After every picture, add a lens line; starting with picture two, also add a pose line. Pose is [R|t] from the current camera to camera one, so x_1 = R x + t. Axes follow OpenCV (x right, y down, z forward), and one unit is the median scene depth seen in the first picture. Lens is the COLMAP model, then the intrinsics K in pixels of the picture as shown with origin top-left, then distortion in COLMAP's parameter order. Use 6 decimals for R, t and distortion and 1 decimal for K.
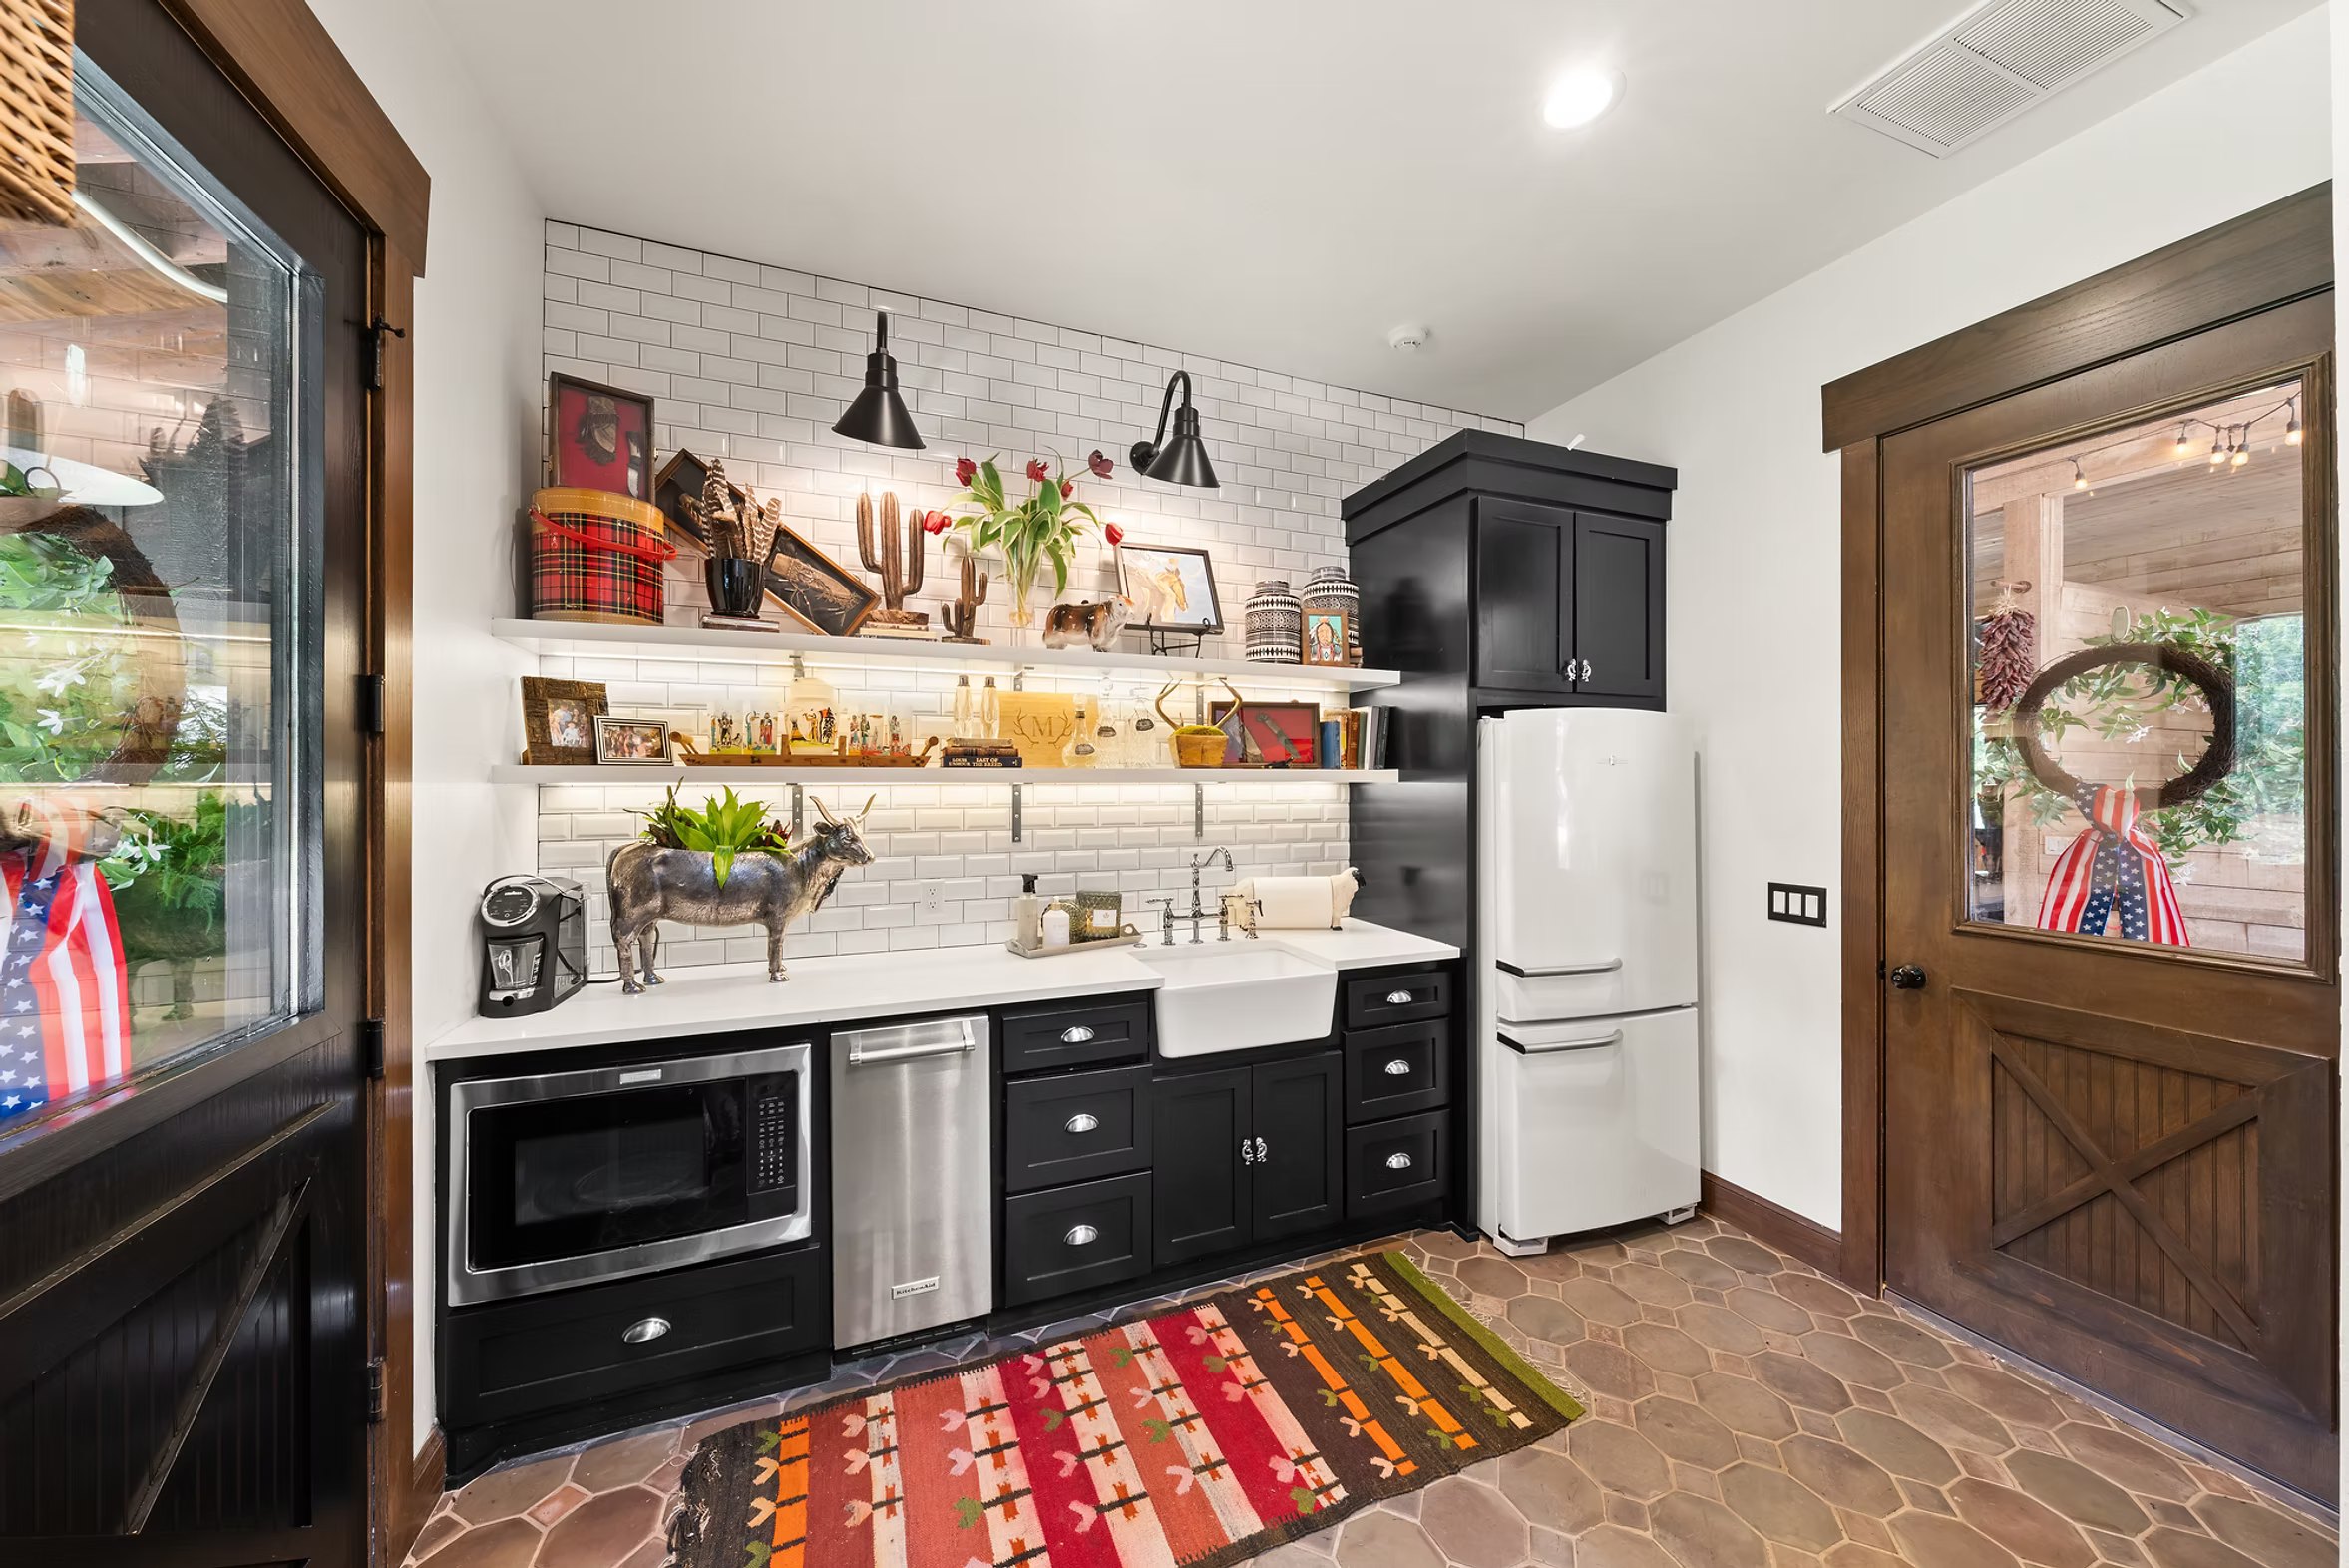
lens RADIAL K [[822.1, 0, 1185.9], [0, 822.1, 777.3], [0, 0, 1]] dist [0.000872, 0.000277]
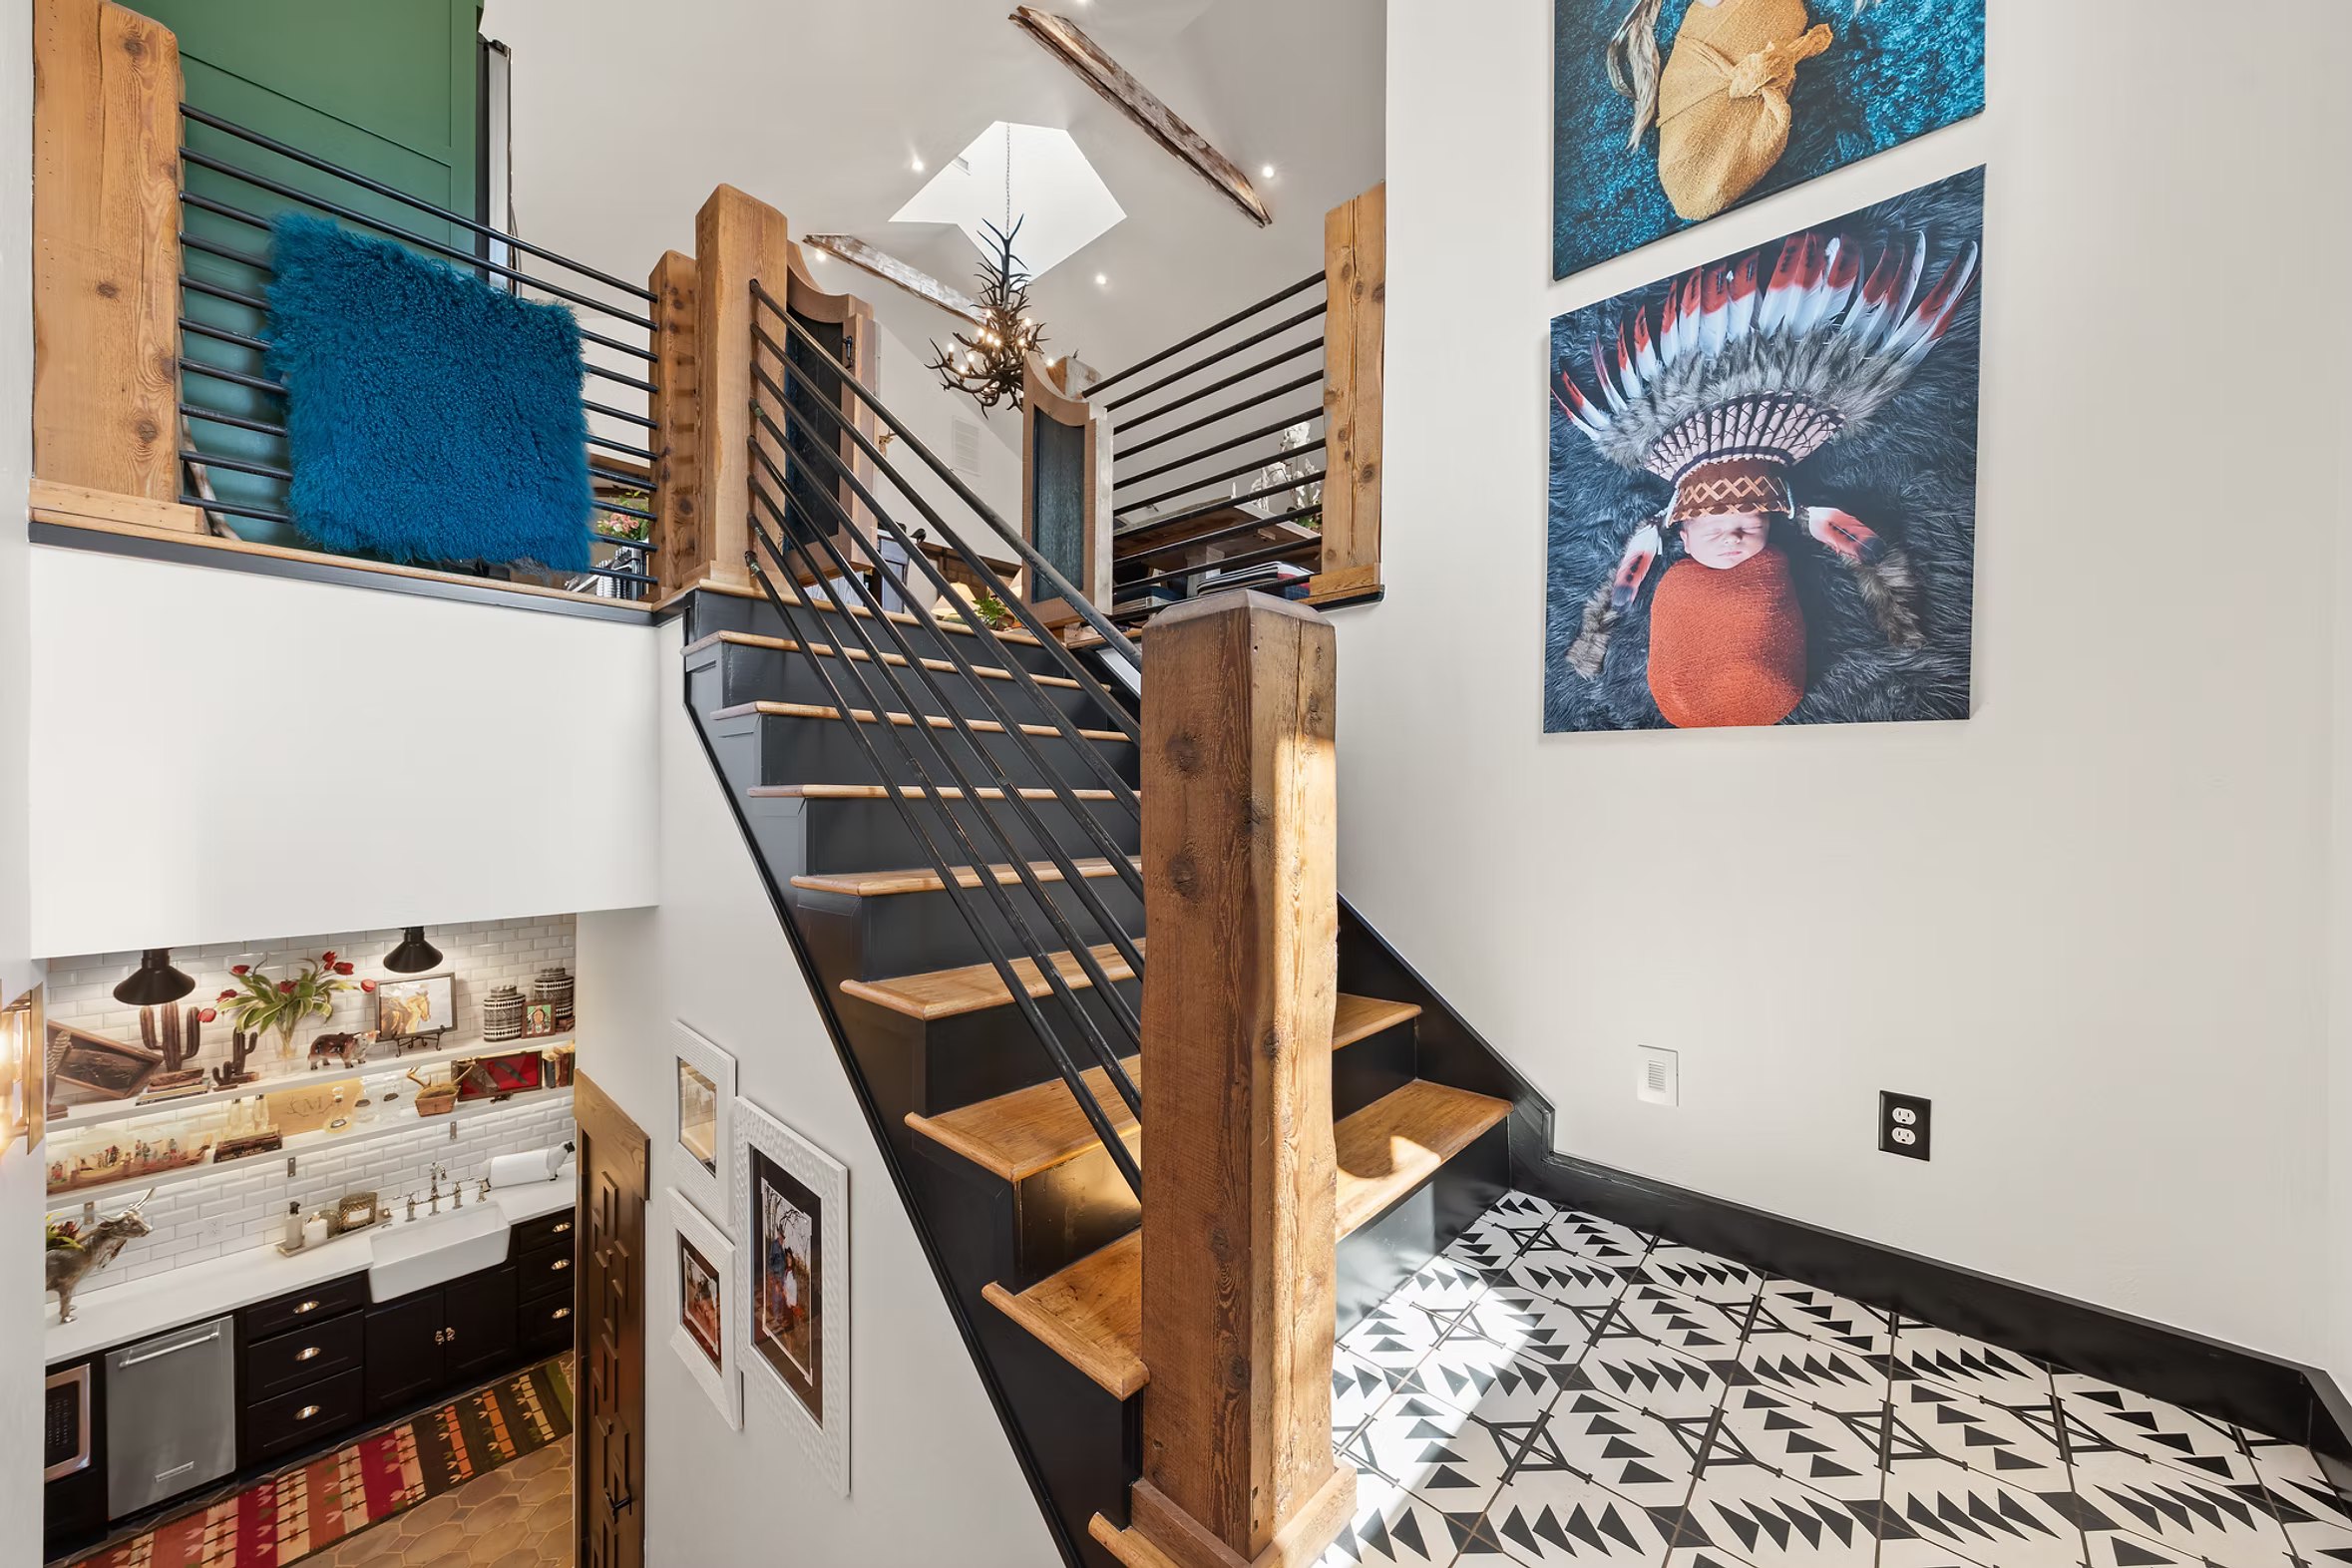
lens RADIAL K [[823.1, 0, 1187.5], [0, 823.1, 798.5], [0, 0, 1]] dist [0.000872, 0.000277]
pose [[0.899923, 0.004016, 0.436031, 0.770173], [-0.007729, 0.999947, 0.006744, -0.790547], [-0.435981, -0.009439, 0.899906, -1.409070]]
